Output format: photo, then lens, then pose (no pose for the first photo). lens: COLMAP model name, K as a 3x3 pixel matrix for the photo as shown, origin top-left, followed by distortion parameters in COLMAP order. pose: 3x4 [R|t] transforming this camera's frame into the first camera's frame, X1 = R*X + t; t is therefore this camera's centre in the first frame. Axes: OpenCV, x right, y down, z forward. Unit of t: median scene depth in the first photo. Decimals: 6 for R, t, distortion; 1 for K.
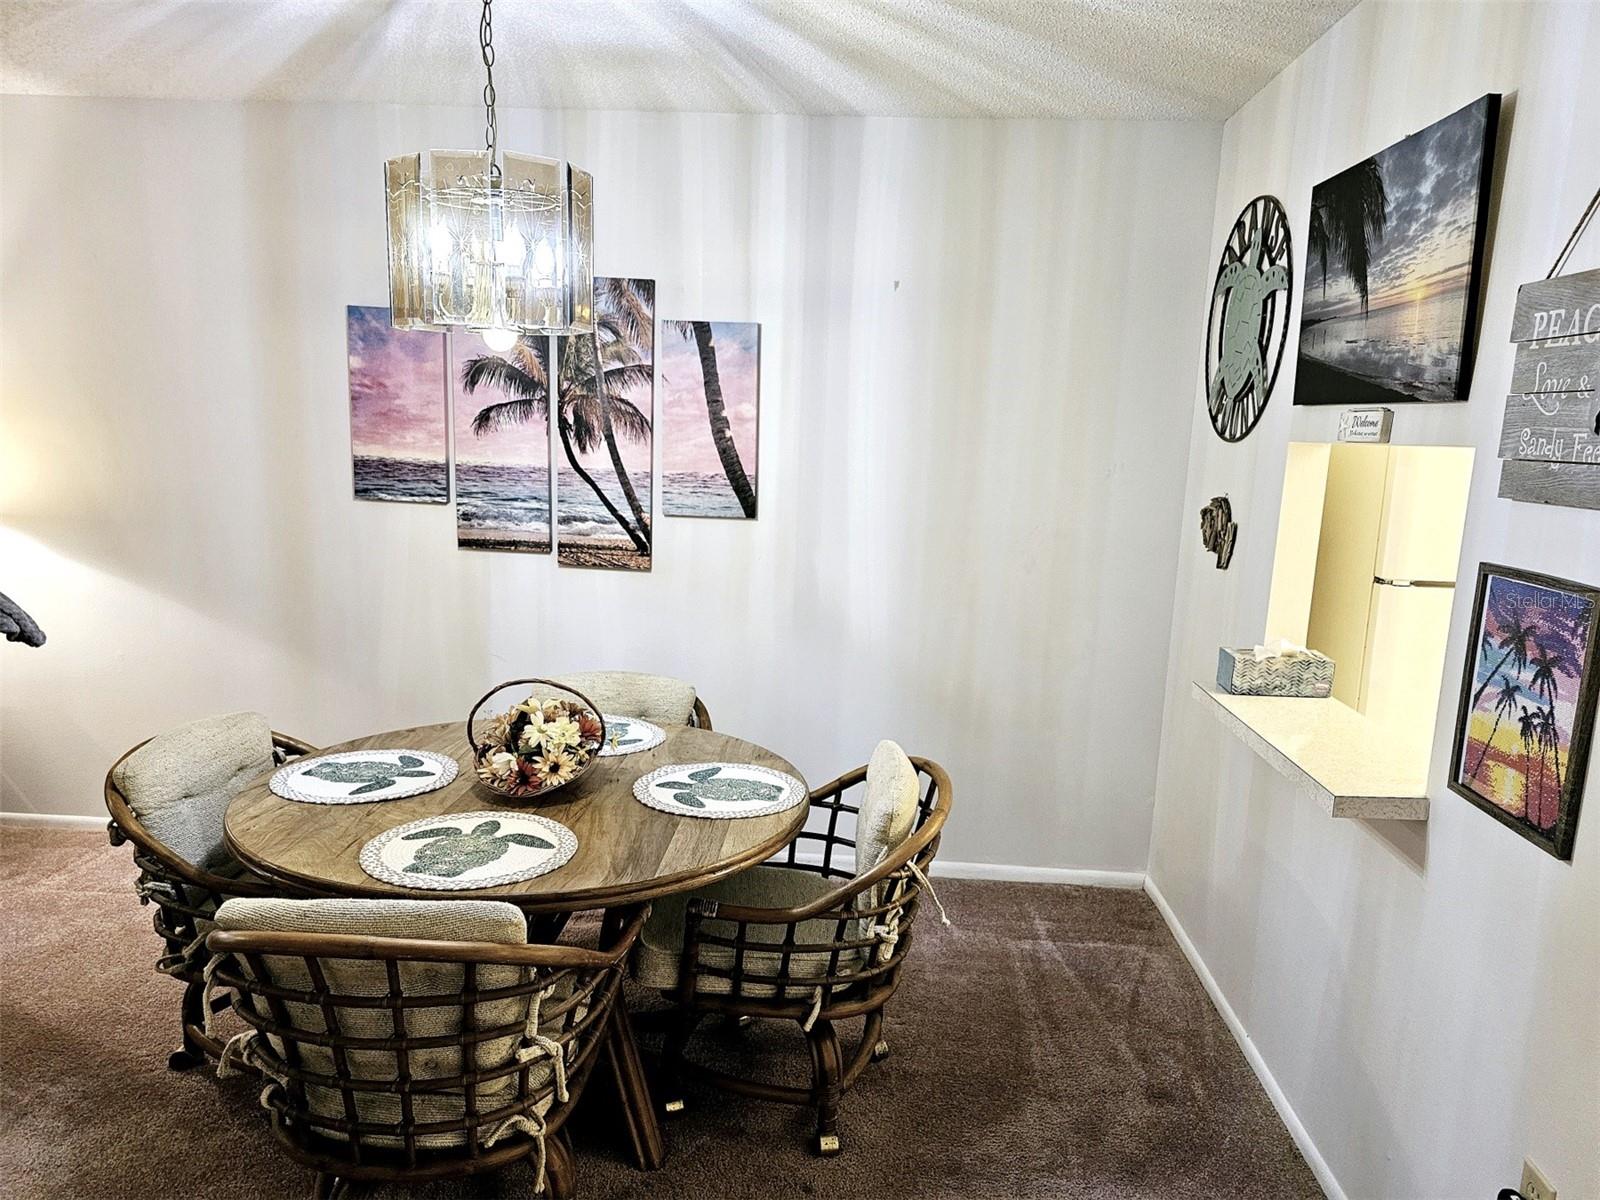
lens RADIAL K [[1076.4, 0, 812.1], [0, 1076.4, 613.2], [0, 0, 1]] dist [0.054706, -0.042483]
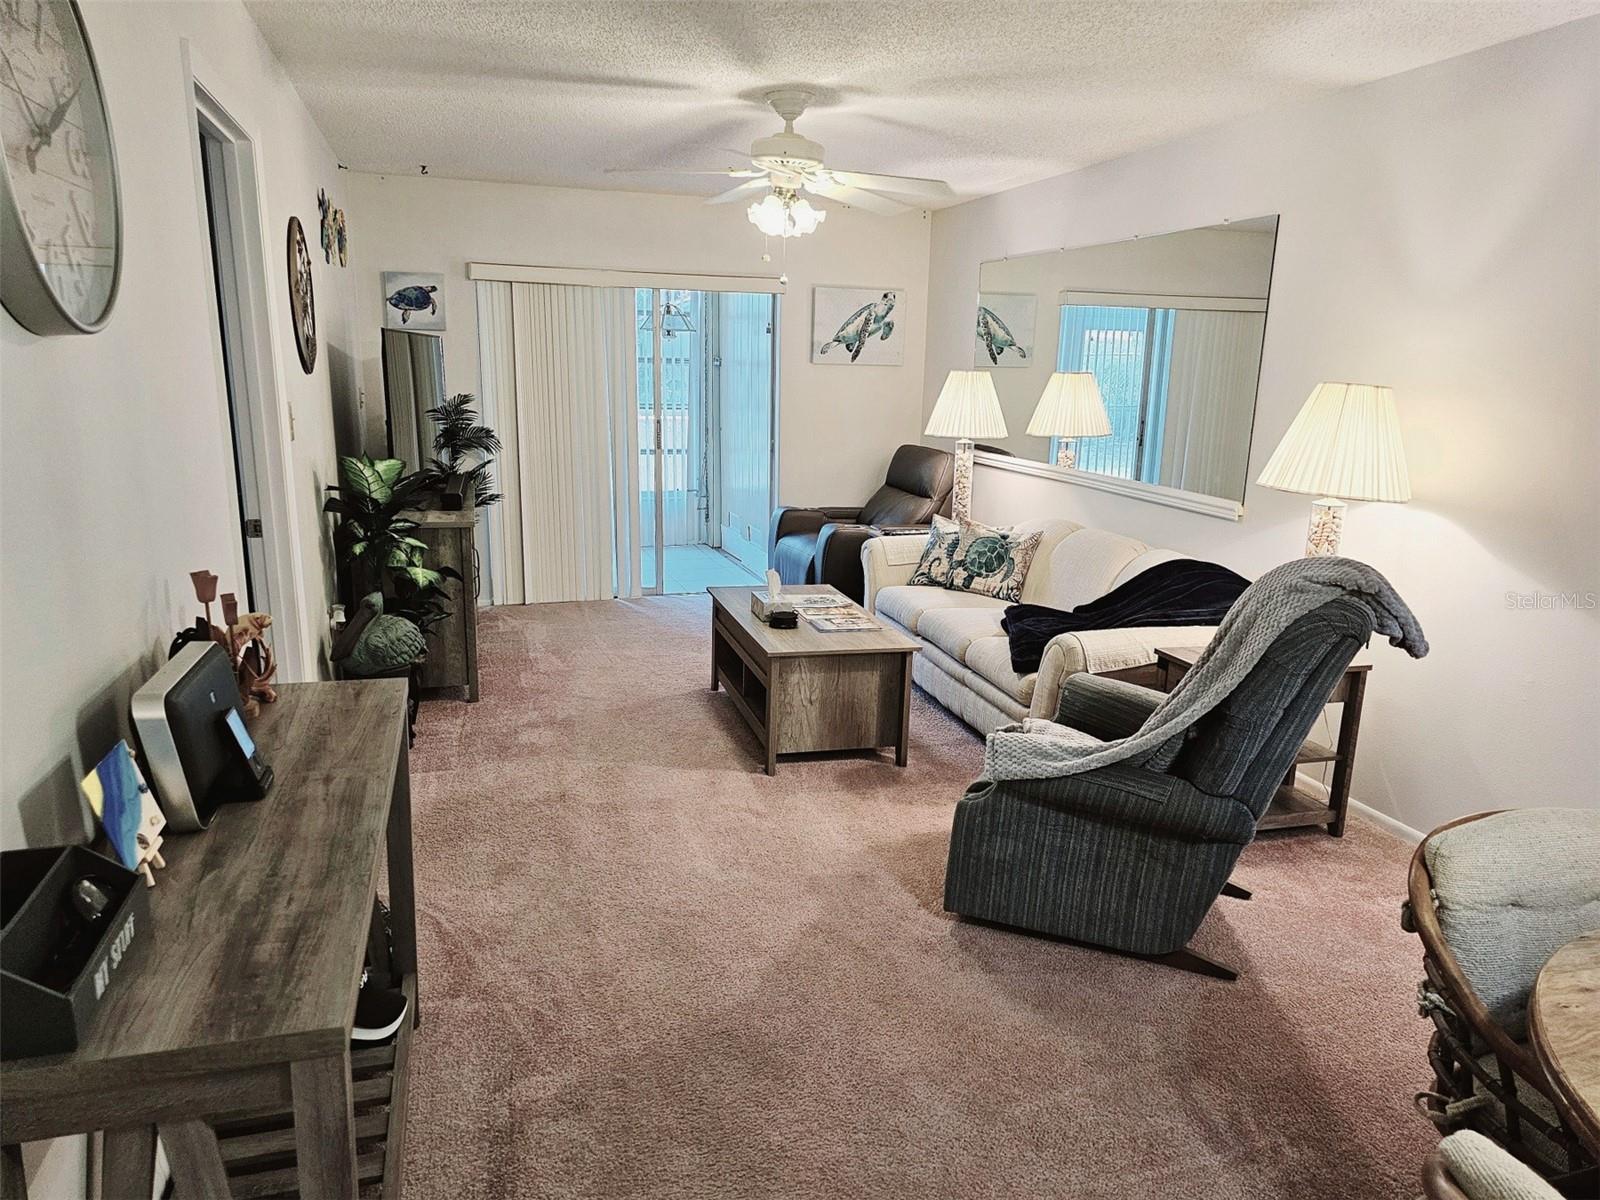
lens RADIAL K [[1076.4, 0, 813.0], [0, 1076.4, 618.3], [0, 0, 1]] dist [0.054706, -0.042483]
pose [[0.348370, 0.191173, -0.917655, -0.102382], [-0.180159, 0.974385, 0.134598, -0.037701], [0.919881, 0.118434, 0.373889, 0.280227]]
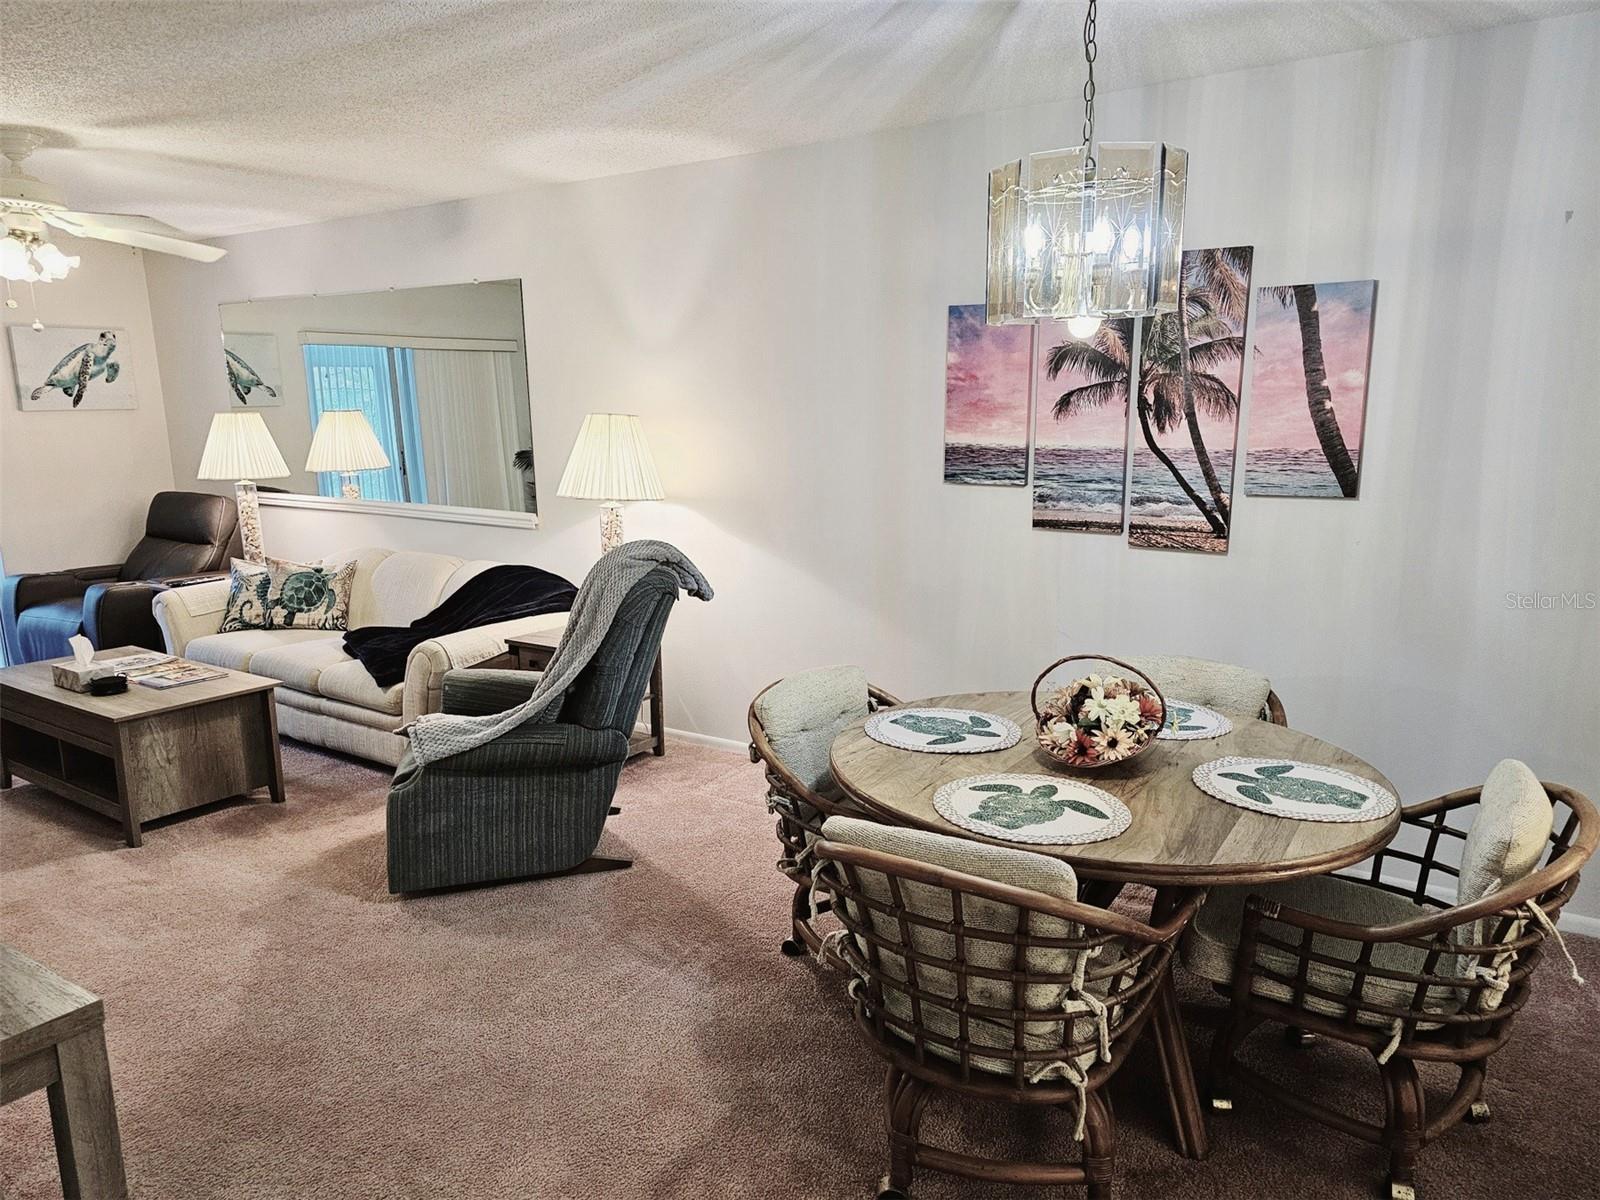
lens RADIAL K [[1076.4, 0, 786.3], [0, 1076.4, 615.3], [0, 0, 1]] dist [0.054706, -0.042483]
pose [[0.857794, 0.056322, -0.510898, 0.012564], [-0.047493, 0.998411, 0.030326, 0.005830], [0.511794, -0.001749, 0.859106, -0.034949]]
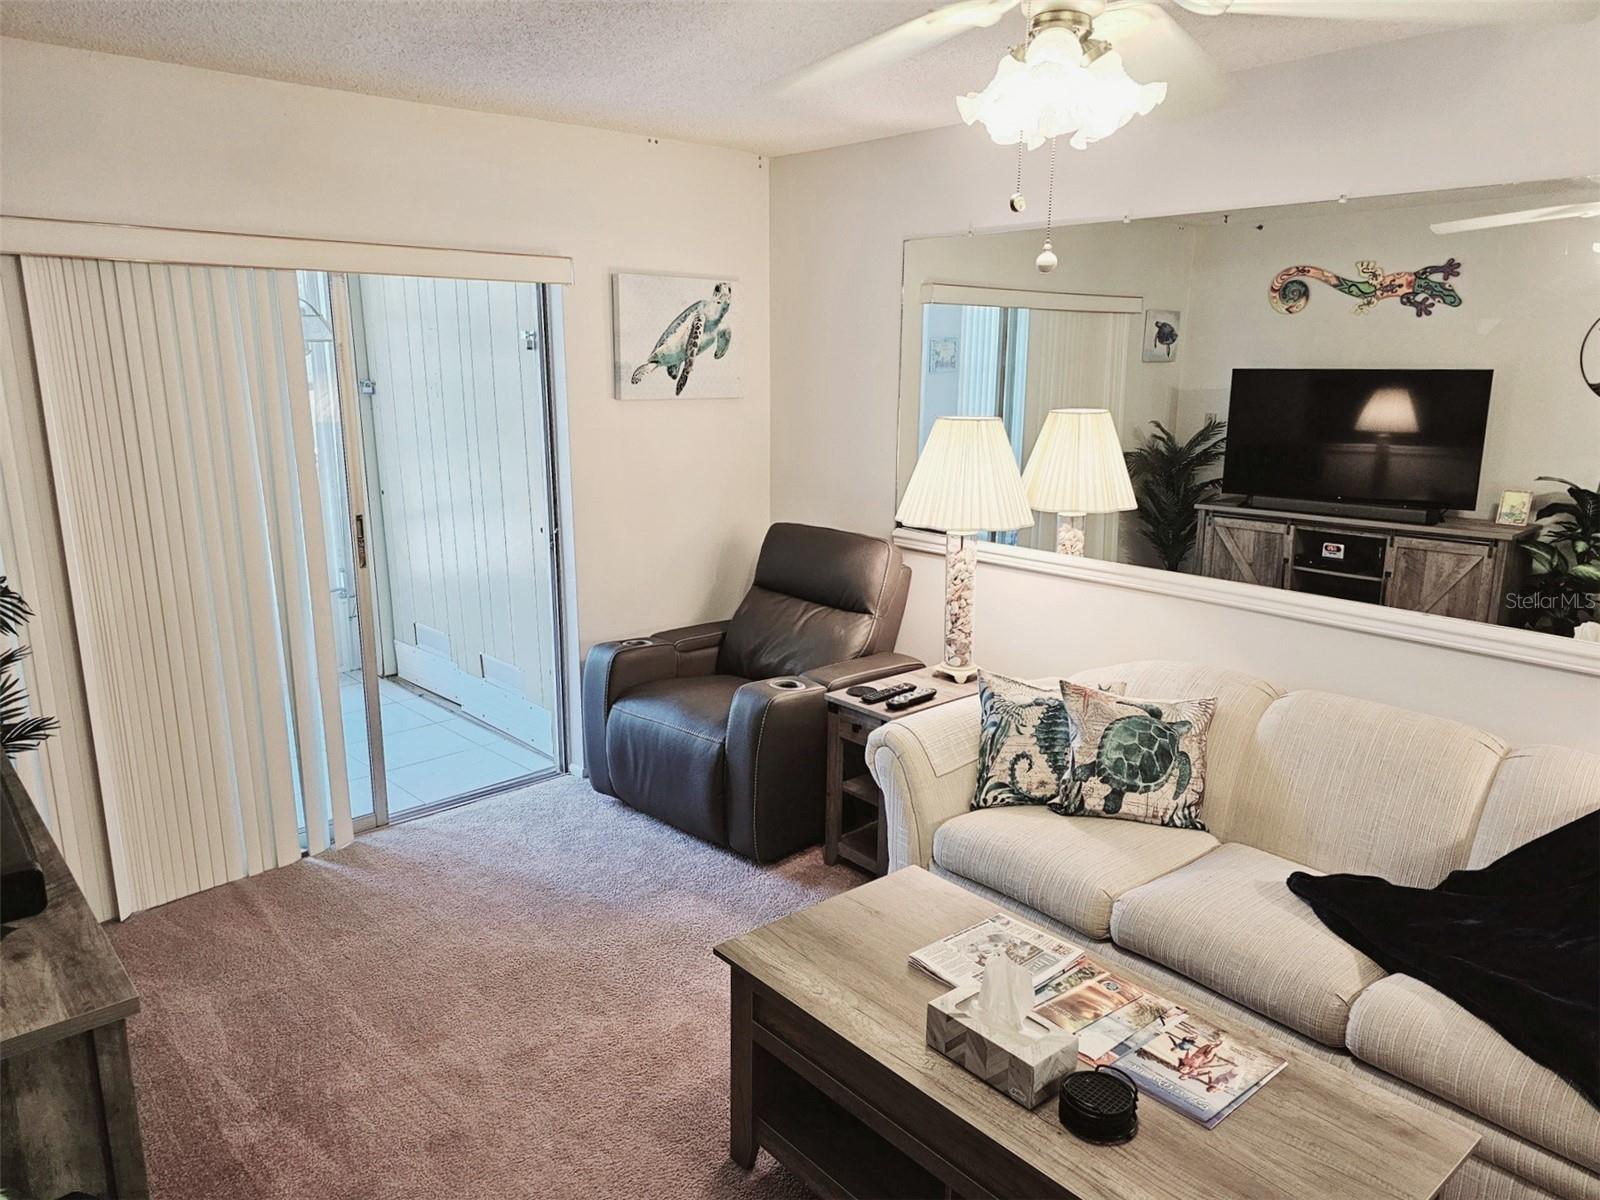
lens RADIAL K [[1076.4, 0, 802.6], [0, 1076.4, 608.1], [0, 0, 1]] dist [0.054706, -0.042483]
pose [[0.710149, 0.131490, -0.691663, -1.502556], [-0.109913, 0.991065, 0.075558, -0.150949], [0.695419, 0.022365, 0.718257, 0.239175]]
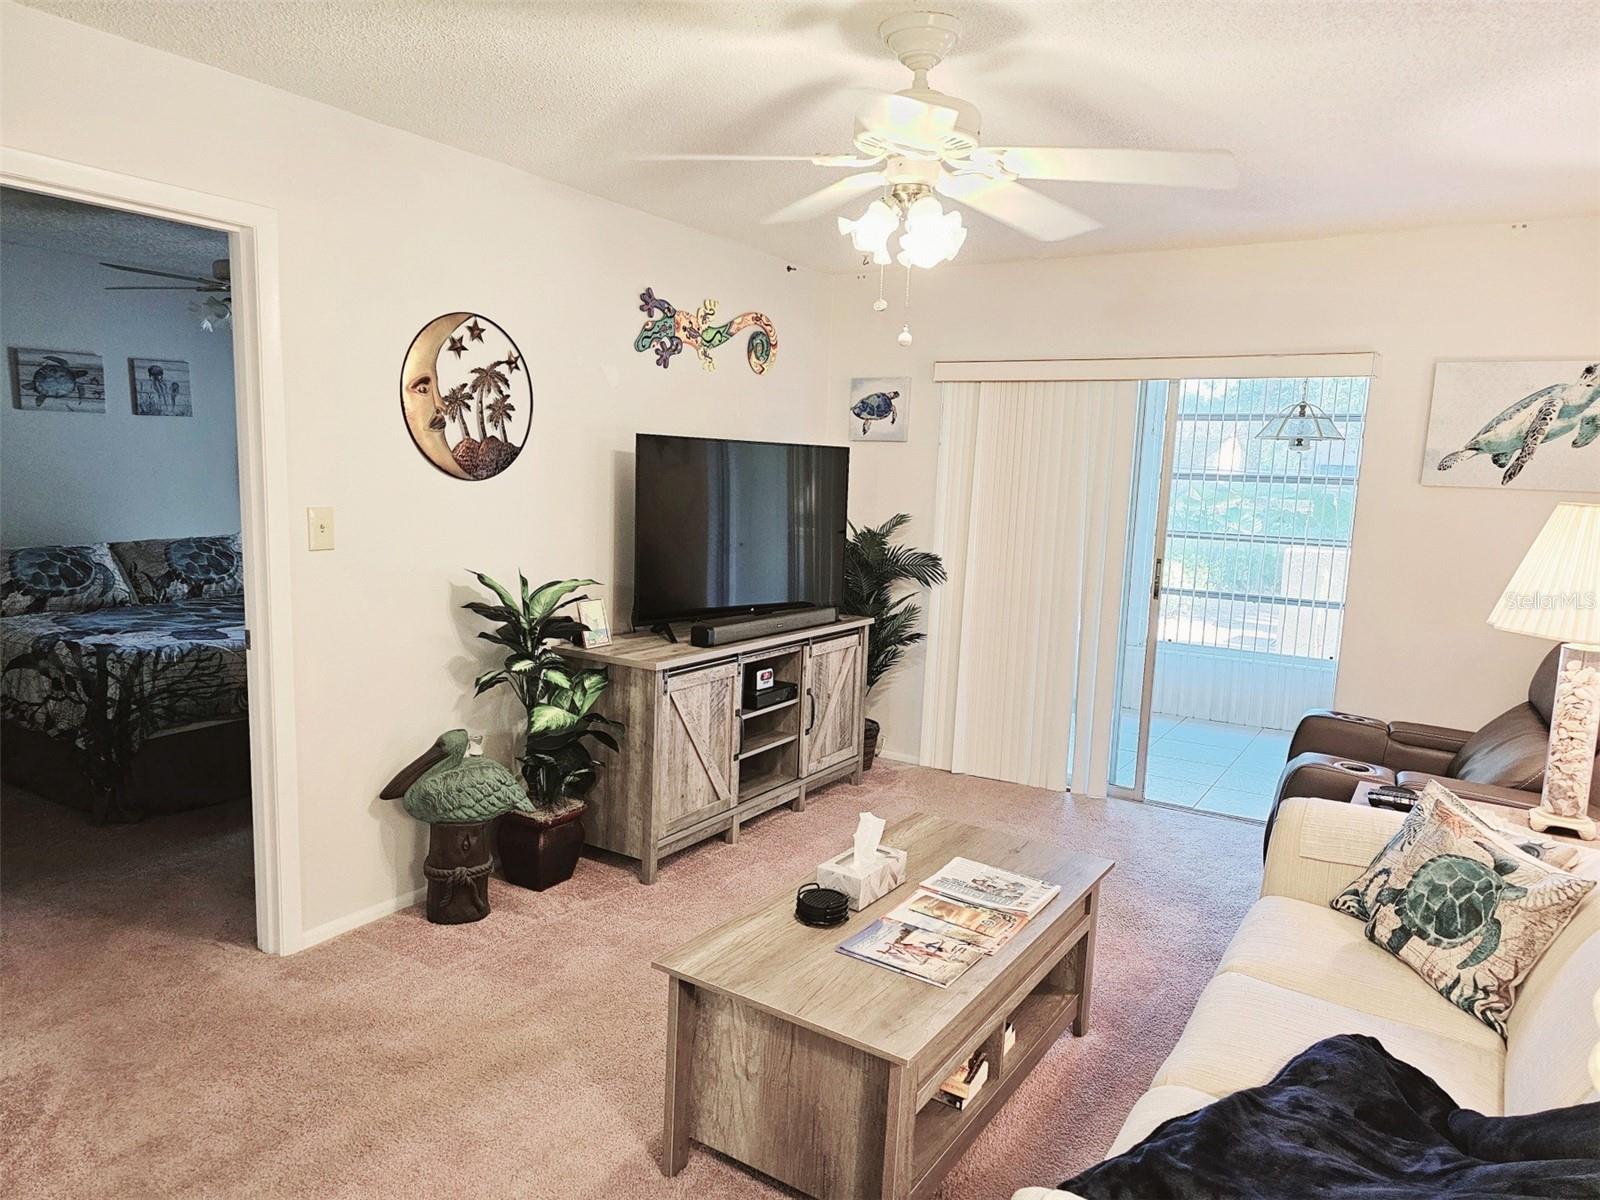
lens RADIAL K [[1076.4, 0, 806.5], [0, 1076.4, 602.7], [0, 0, 1]] dist [0.054706, -0.042483]
pose [[-0.474690, 0.068265, -0.877502, -0.893307], [-0.208310, 0.959949, 0.187365, -0.267568], [0.855147, 0.271733, -0.441457, 1.314165]]
